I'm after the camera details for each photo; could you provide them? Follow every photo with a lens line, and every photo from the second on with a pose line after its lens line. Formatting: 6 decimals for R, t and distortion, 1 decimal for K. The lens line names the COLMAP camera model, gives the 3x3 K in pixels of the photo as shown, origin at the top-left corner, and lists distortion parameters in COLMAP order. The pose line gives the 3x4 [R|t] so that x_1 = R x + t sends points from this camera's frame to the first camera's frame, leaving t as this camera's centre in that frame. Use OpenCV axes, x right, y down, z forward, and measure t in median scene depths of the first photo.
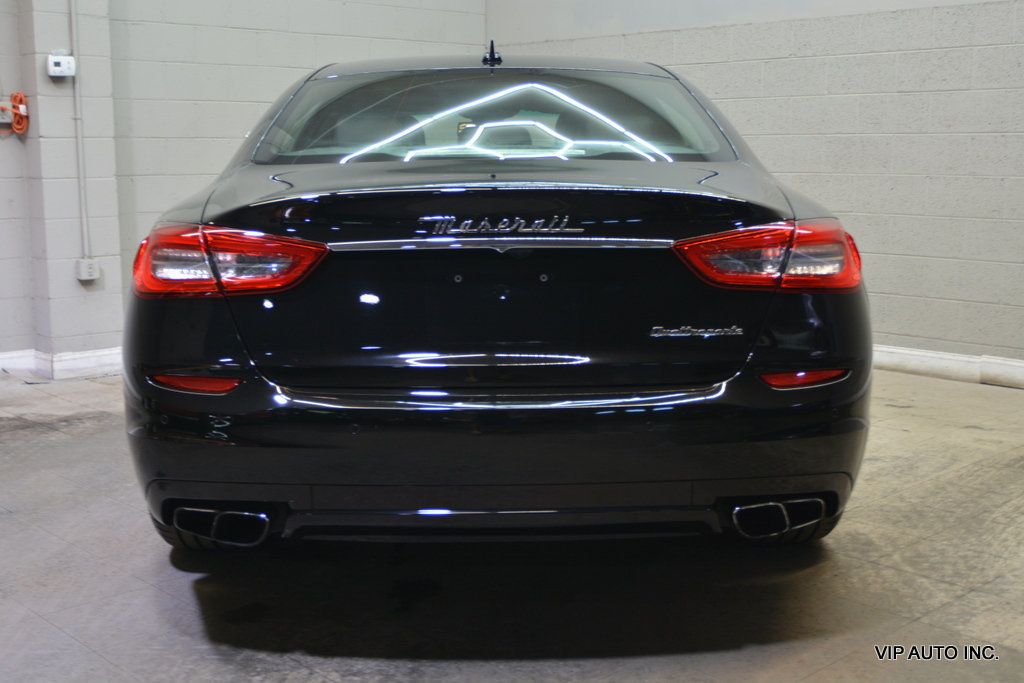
lens RADIAL K [[1322.2, 0, 513.1], [0, 1322.2, 338.4], [0, 0, 1]] dist [0.004316, 0.000000]
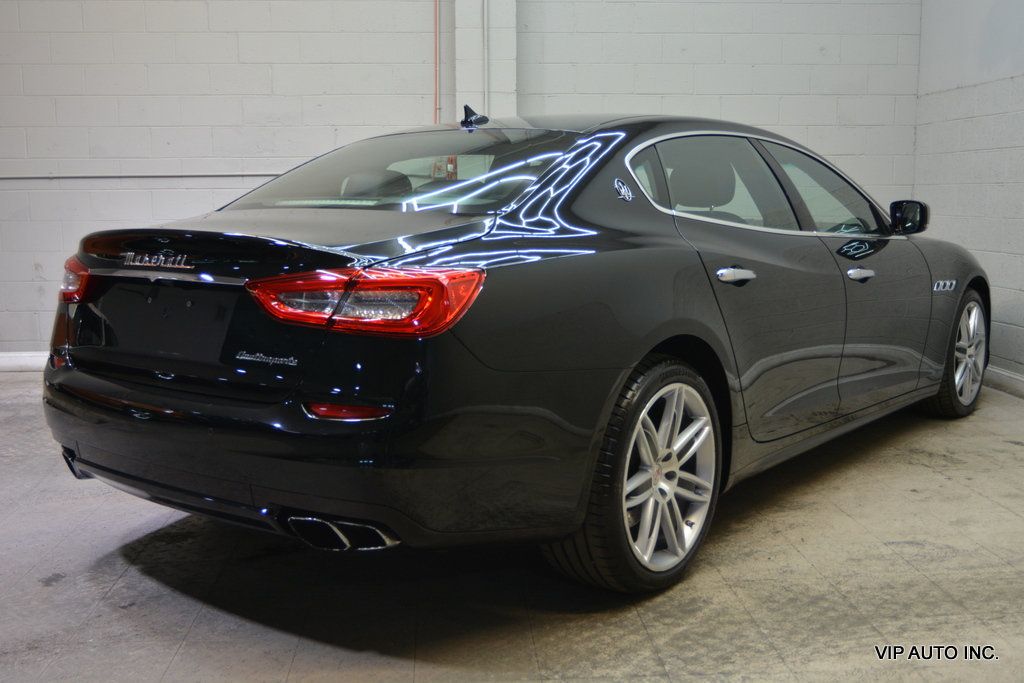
lens RADIAL K [[1154.7, 0, 510.2], [0, 1154.7, 345.2], [0, 0, 1]] dist [-0.015534, 0.000000]
pose [[0.753823, 0.085869, -0.651443, 0.439900], [-0.092143, 0.995442, 0.024590, -0.028555], [0.650585, 0.041490, 0.758299, 0.168923]]
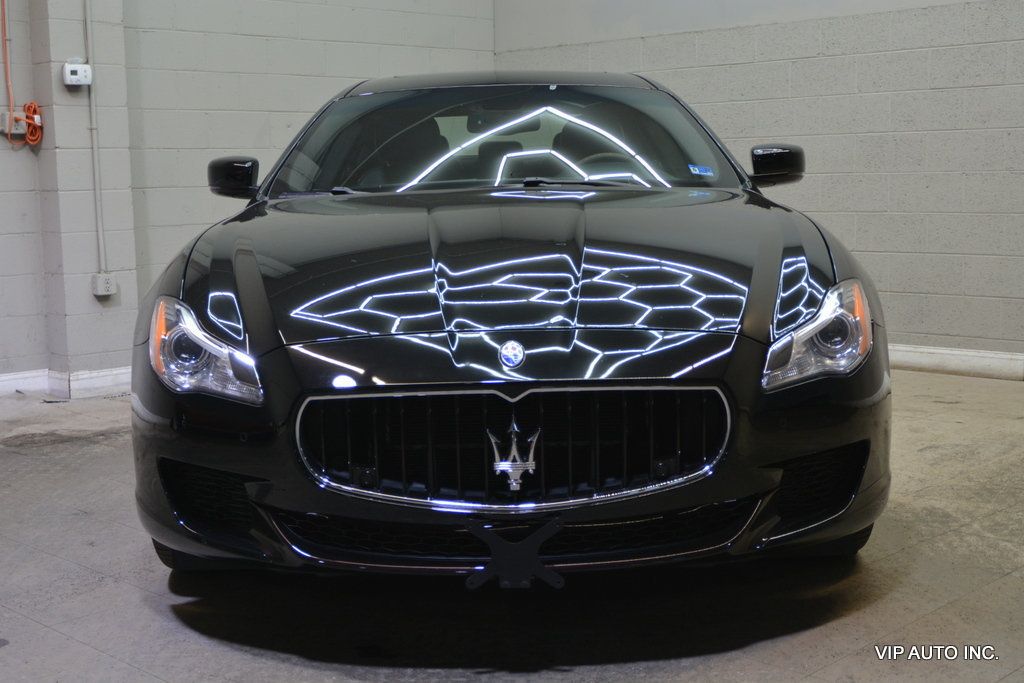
lens RADIAL K [[1466.3, 0, 511.5], [0, 1466.3, 339.4], [0, 0, 1]] dist [0.028629, 0.000000]
pose [[0.999179, -0.020581, 0.034906, -0.064576], [0.021669, 0.999282, -0.031092, 0.028286], [-0.034241, 0.031823, 0.998907, -0.081392]]
